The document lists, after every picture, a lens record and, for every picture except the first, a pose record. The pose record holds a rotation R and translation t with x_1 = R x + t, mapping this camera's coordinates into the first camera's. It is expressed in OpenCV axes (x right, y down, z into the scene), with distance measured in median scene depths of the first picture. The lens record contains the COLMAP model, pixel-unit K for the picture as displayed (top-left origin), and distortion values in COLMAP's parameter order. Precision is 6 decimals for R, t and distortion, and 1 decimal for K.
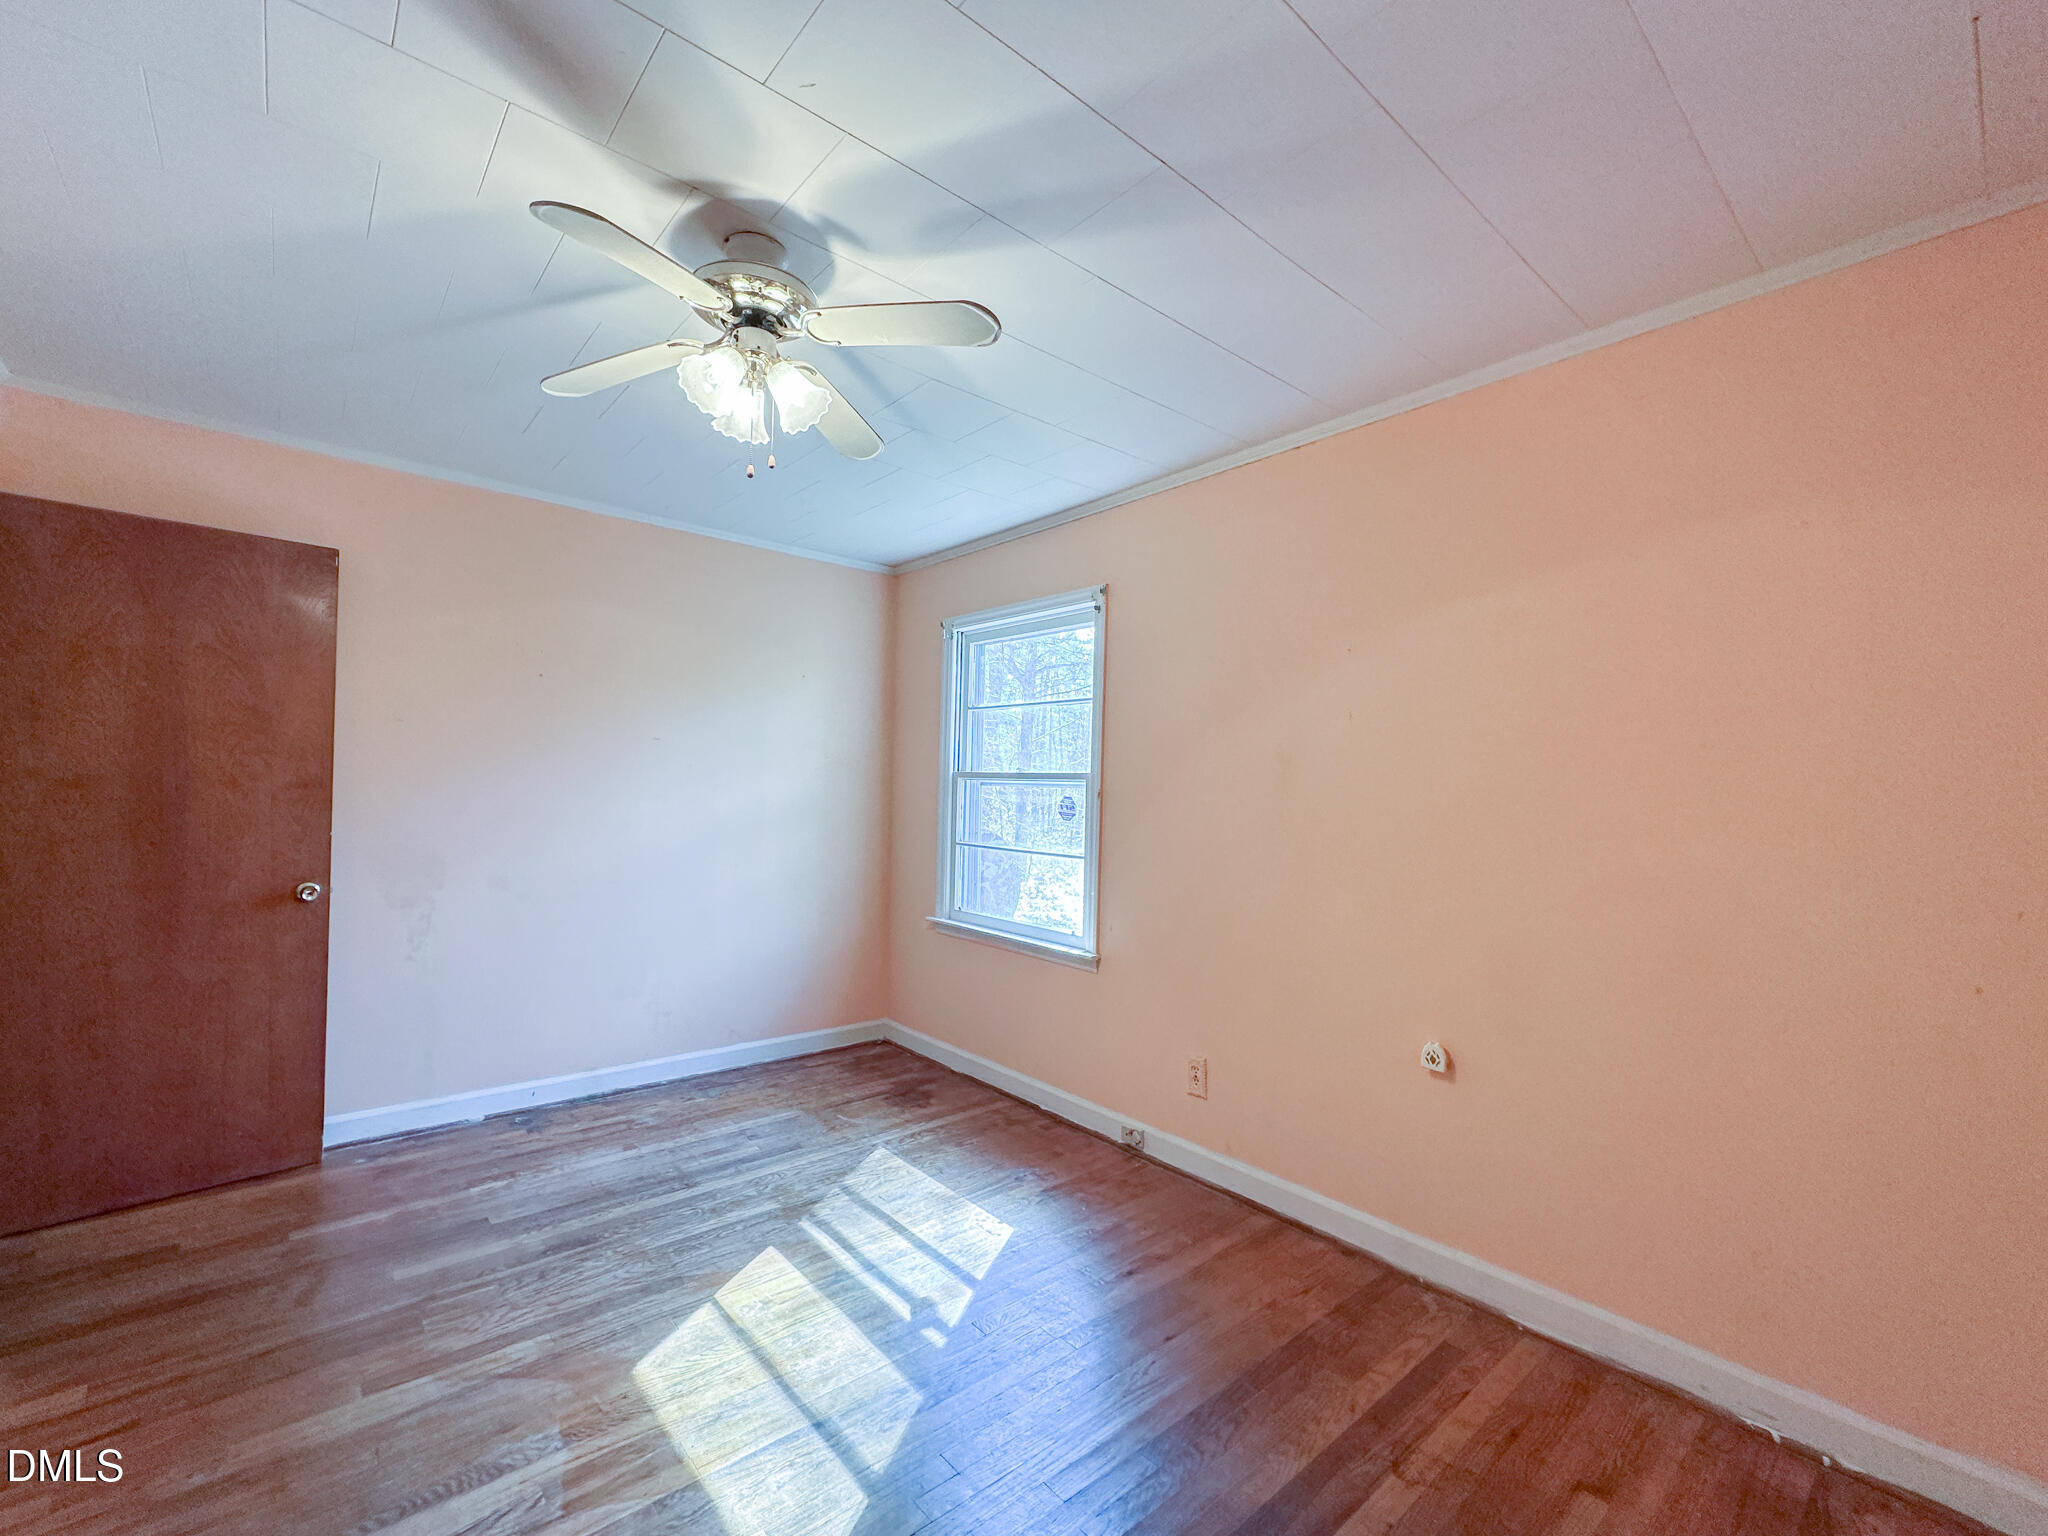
lens RADIAL K [[828.9, 0, 1018.8], [0, 828.9, 776.5], [0, 0, 1]] dist [-0.001926, -0.000521]
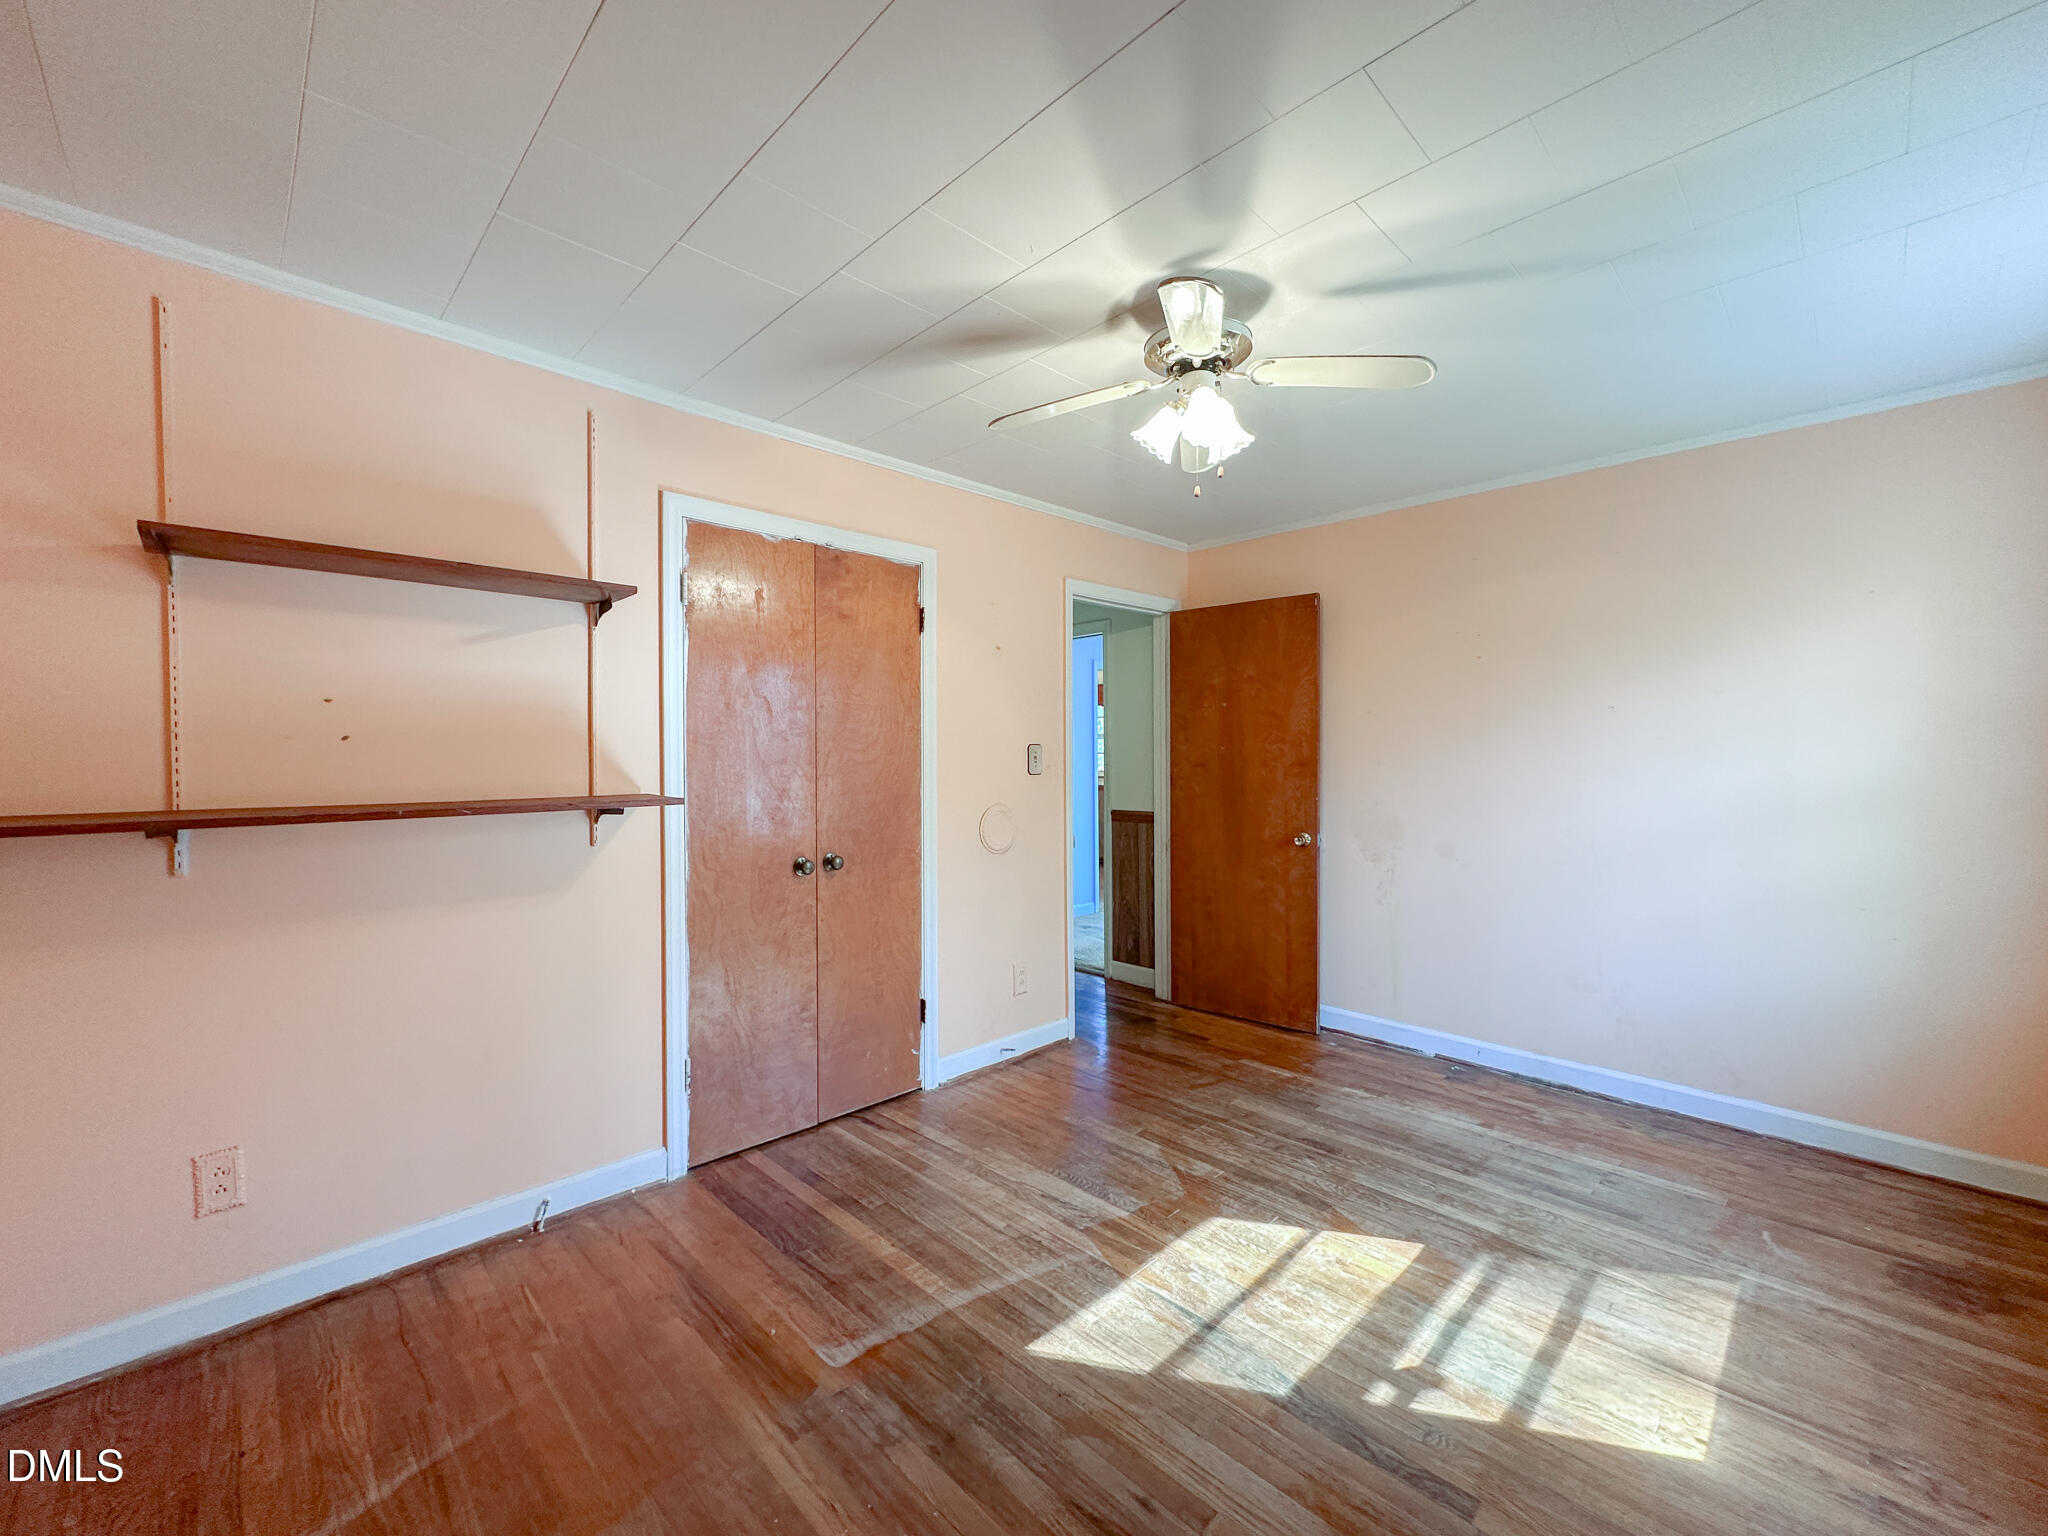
lens RADIAL K [[828.9, 0, 1018.9], [0, 828.9, 761.6], [0, 0, 1]] dist [-0.001926, -0.000521]
pose [[0.080734, -0.017604, -0.996580, 0.526484], [0.018178, 0.999704, -0.016187, 0.020343], [0.996570, -0.016809, 0.081030, 0.405384]]
